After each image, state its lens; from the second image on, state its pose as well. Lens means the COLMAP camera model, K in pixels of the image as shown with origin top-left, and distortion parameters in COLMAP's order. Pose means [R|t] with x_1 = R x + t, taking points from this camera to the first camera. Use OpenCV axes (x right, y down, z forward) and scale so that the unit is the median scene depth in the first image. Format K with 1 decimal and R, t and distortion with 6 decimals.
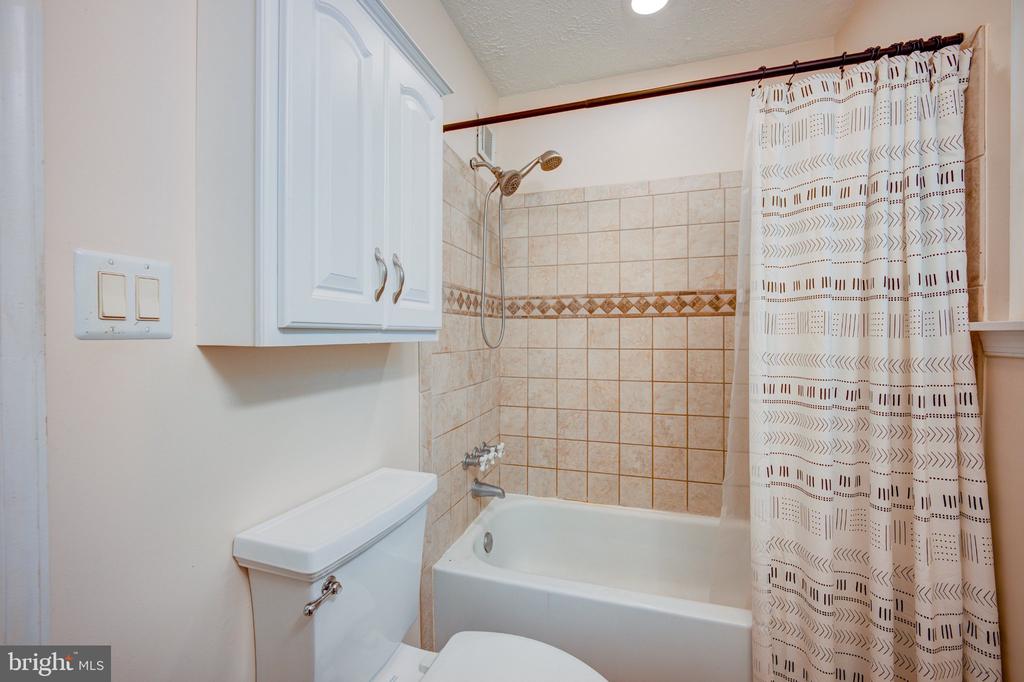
lens RADIAL K [[413.8, 0, 508.5], [0, 413.8, 337.8], [0, 0, 1]] dist [-0.011576, -0.000050]
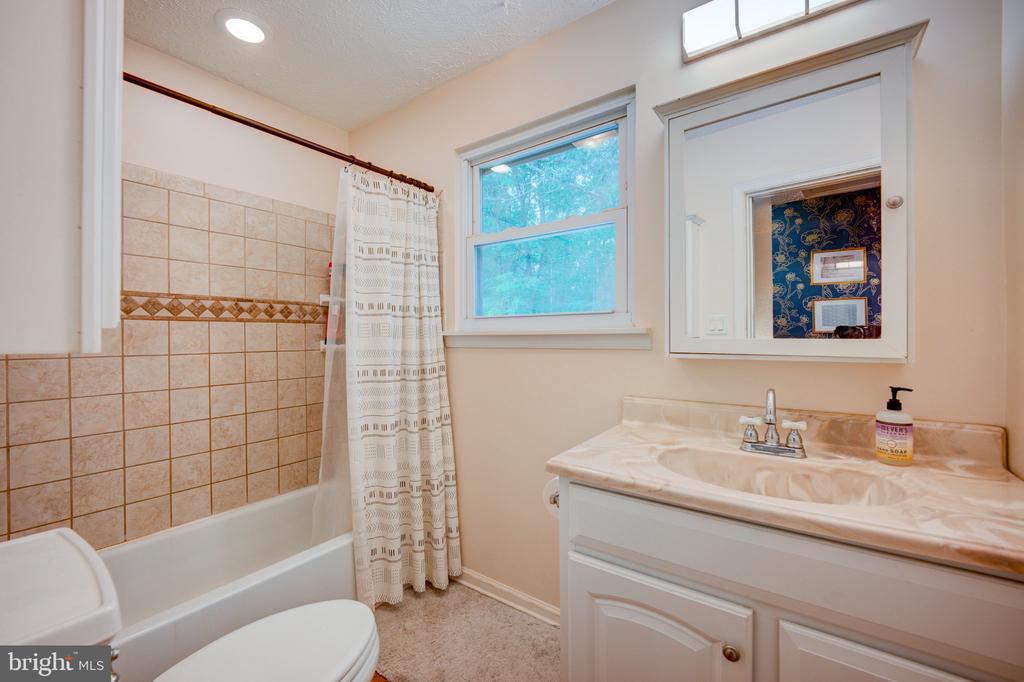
lens RADIAL K [[413.8, 0, 508.5], [0, 413.8, 337.8], [0, 0, 1]] dist [-0.011576, -0.000050]
pose [[0.316189, -0.003184, 0.948691, -0.618561], [0.014105, 0.999900, -0.001345, 0.002270], [-0.948591, 0.013807, 0.316202, 0.012019]]
